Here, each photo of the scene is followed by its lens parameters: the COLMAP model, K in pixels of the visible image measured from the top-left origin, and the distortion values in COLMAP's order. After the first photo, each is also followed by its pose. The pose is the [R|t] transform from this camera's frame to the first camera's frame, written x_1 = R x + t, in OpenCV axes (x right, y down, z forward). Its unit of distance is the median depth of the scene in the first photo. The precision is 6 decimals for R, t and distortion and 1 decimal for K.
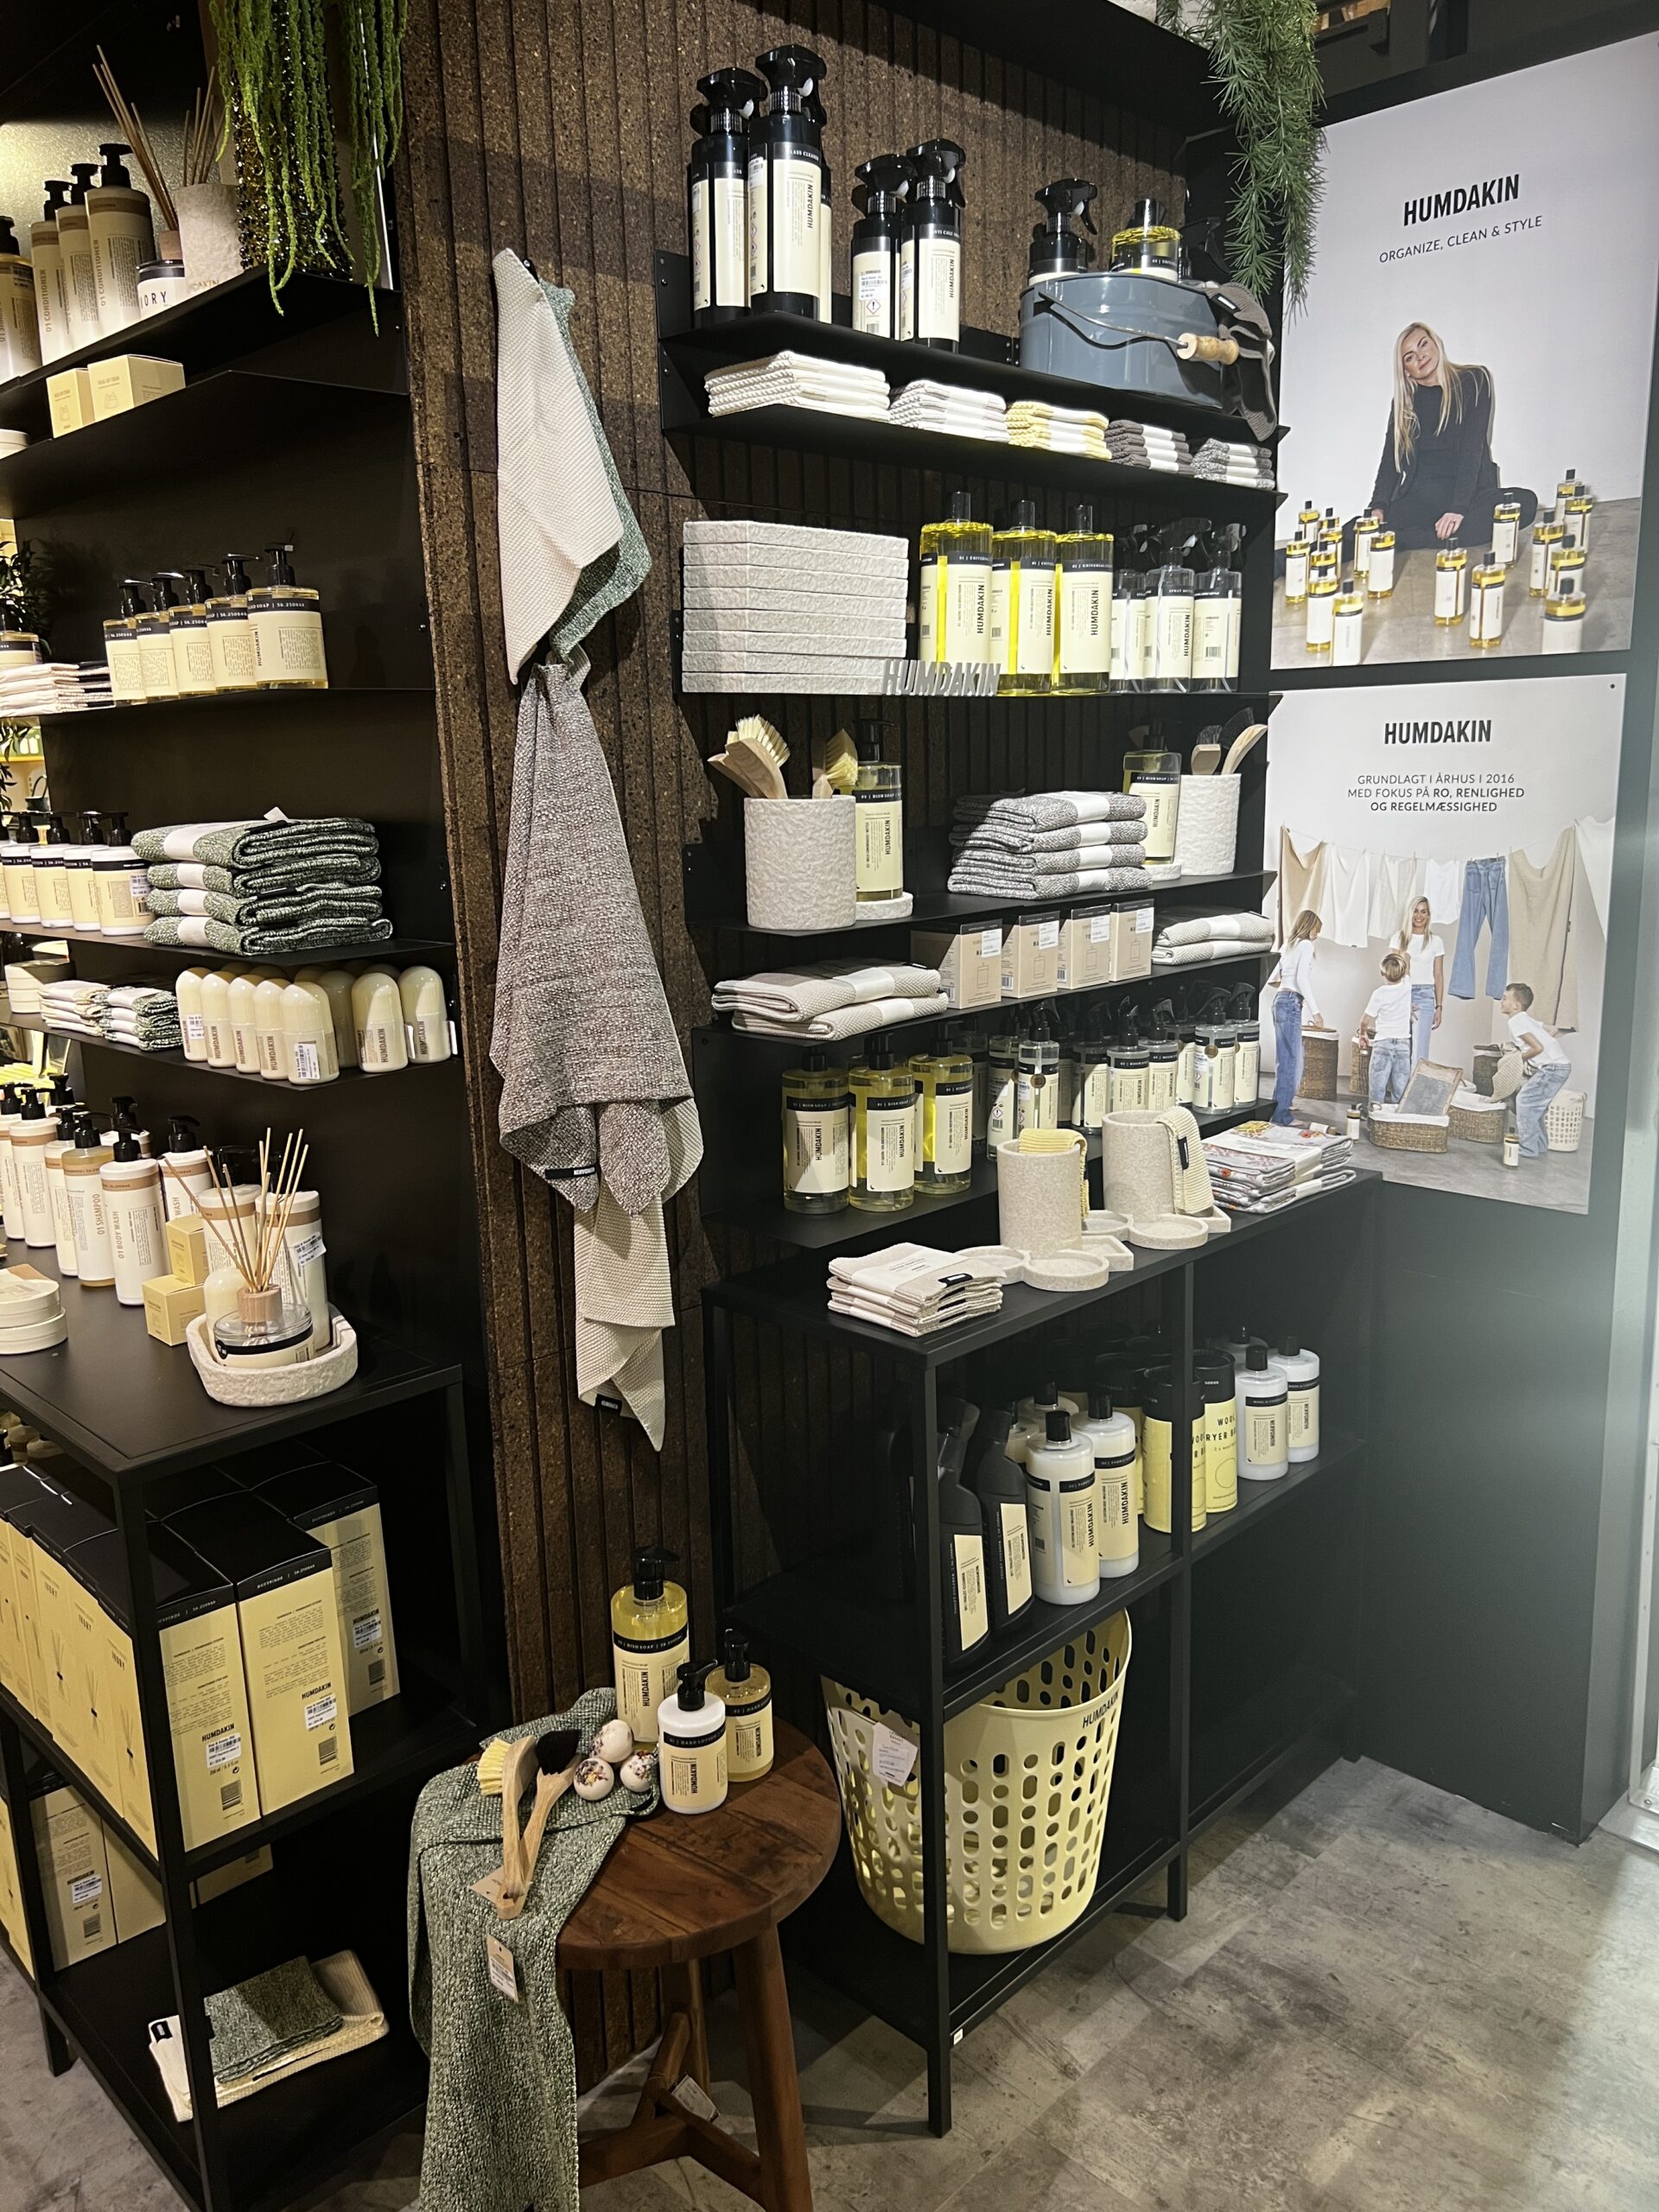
lens RADIAL K [[1650.7, 0, 829.9], [0, 1650.7, 1096.5], [0, 0, 1]] dist [0.011458, 0.004818]
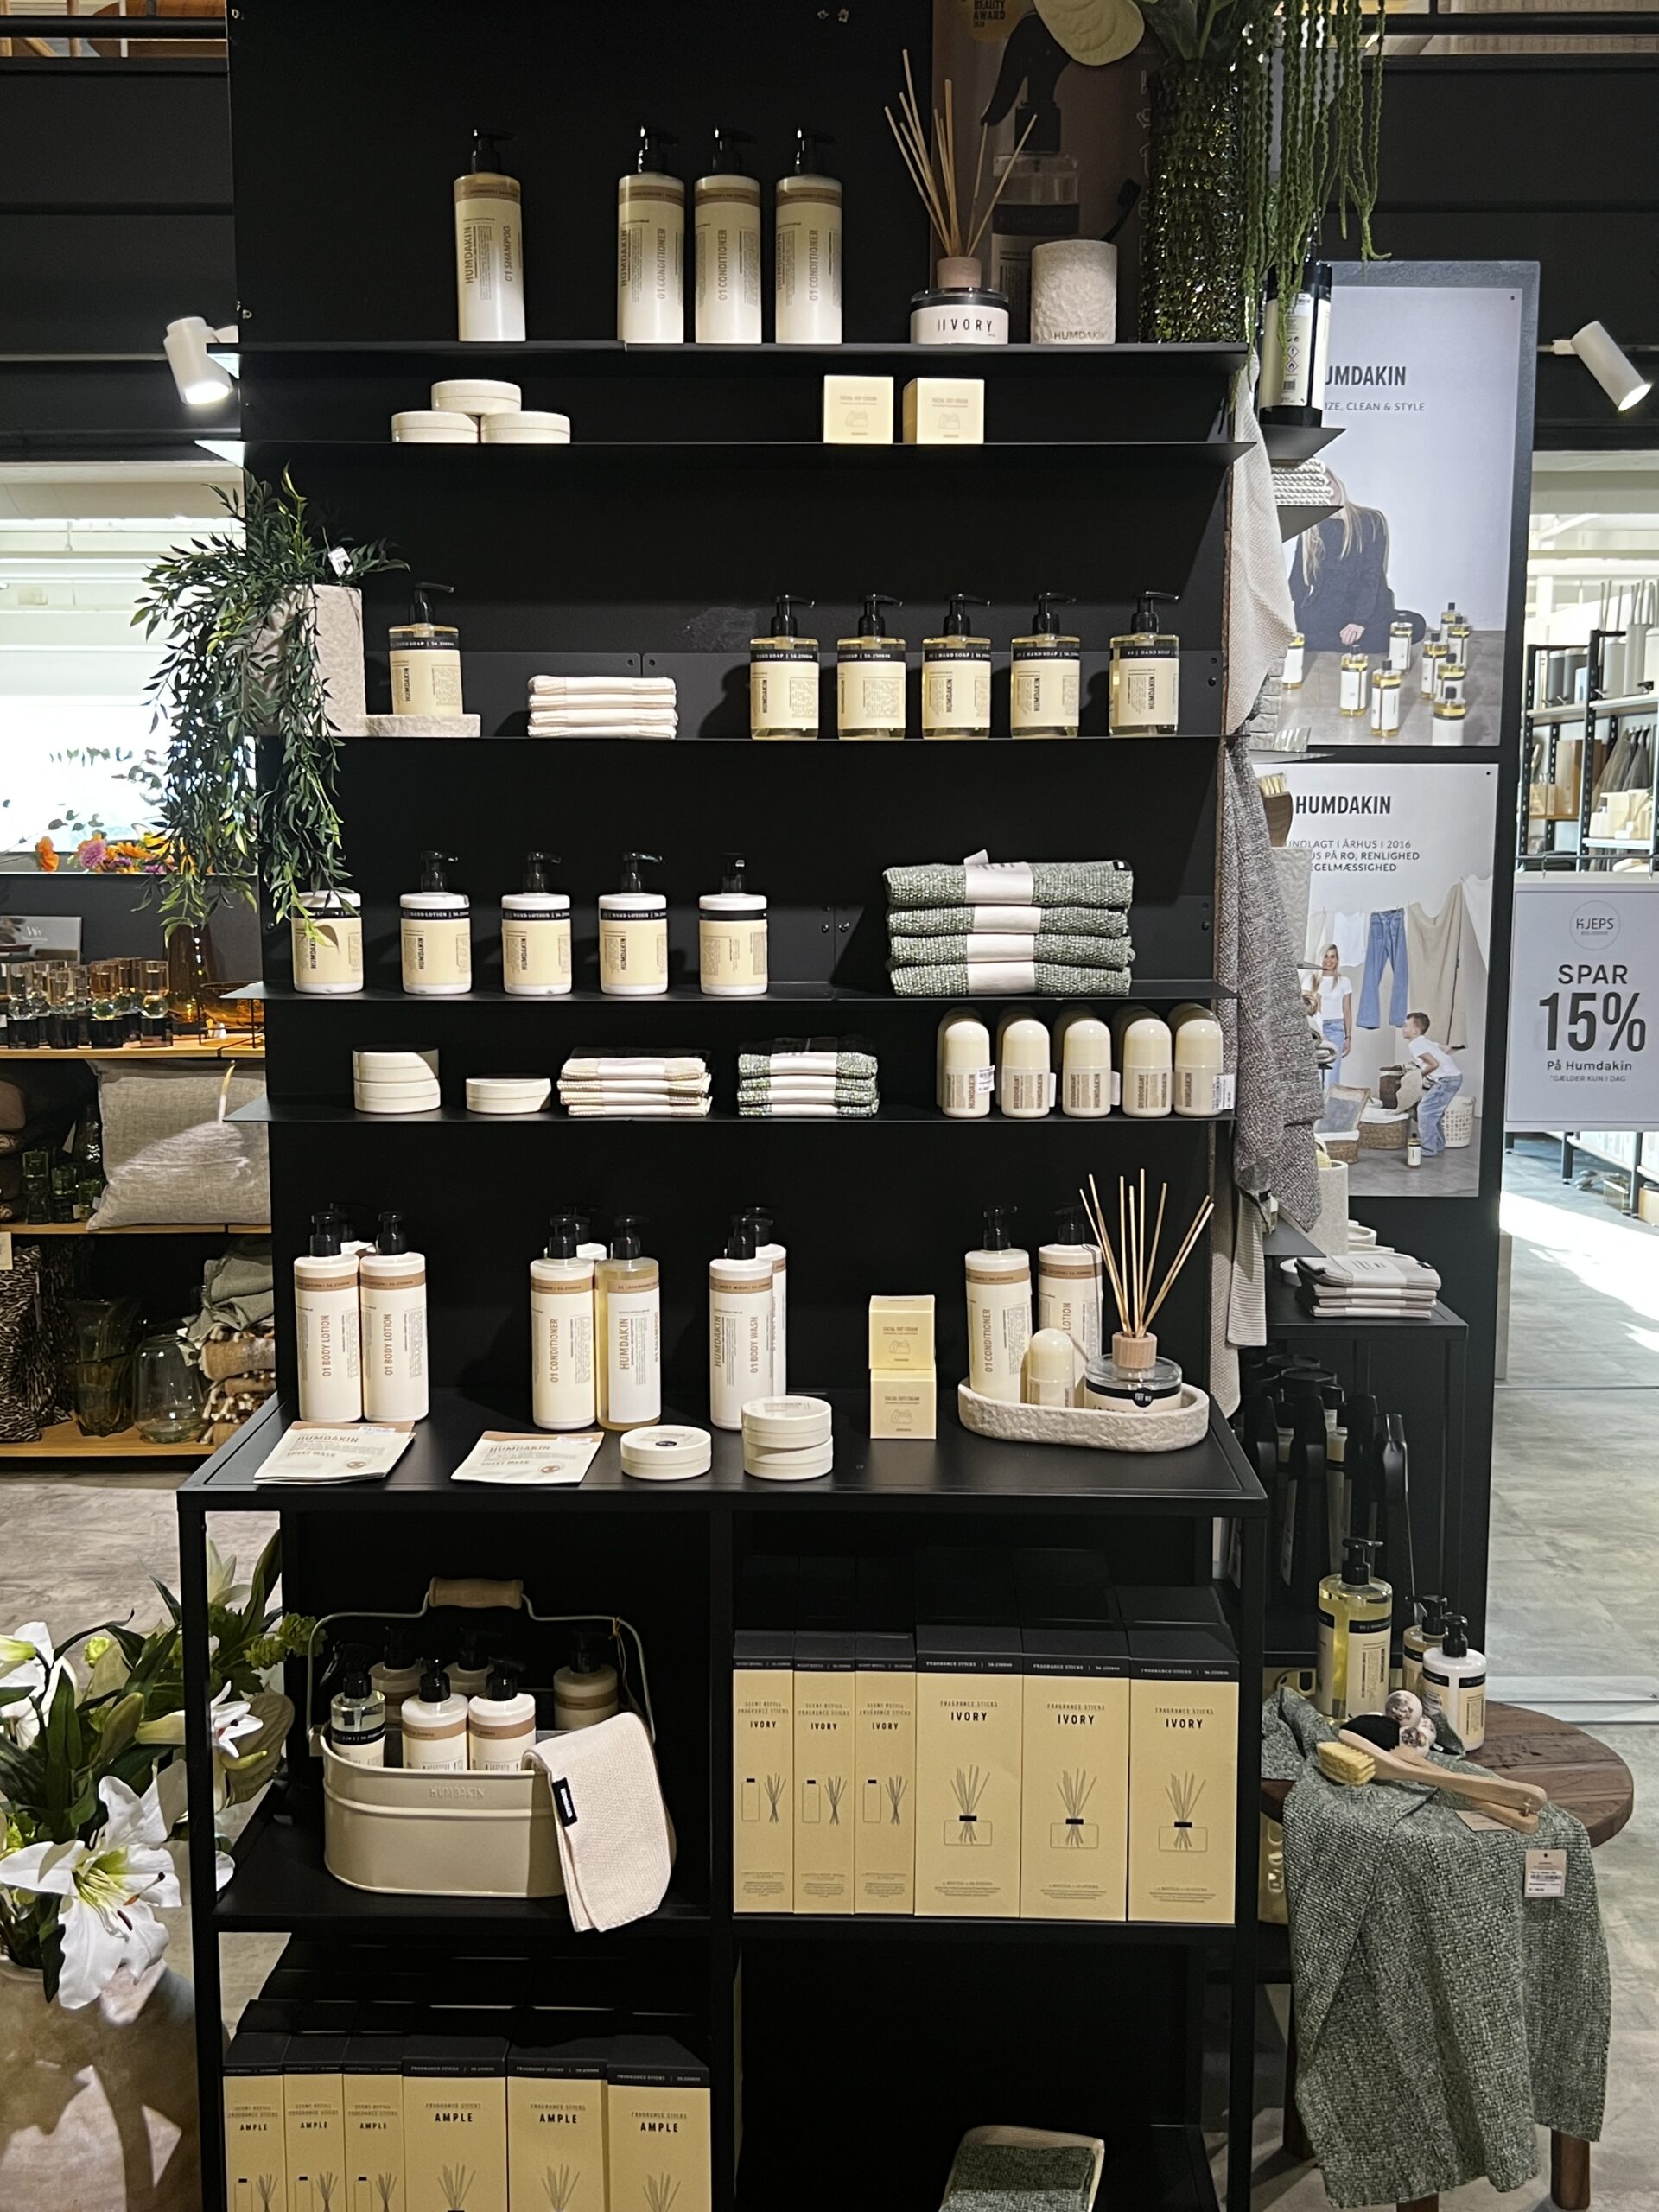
lens RADIAL K [[2201.1, 0, 829.3], [0, 2201.1, 1113.8], [0, 0, 1]] dist [0.030214, 0.000000]
pose [[0.730190, -0.065905, 0.680059, -1.012417], [0.115757, 0.992881, -0.028069, 0.000613], [-0.673367, 0.099217, 0.732620, 0.118911]]
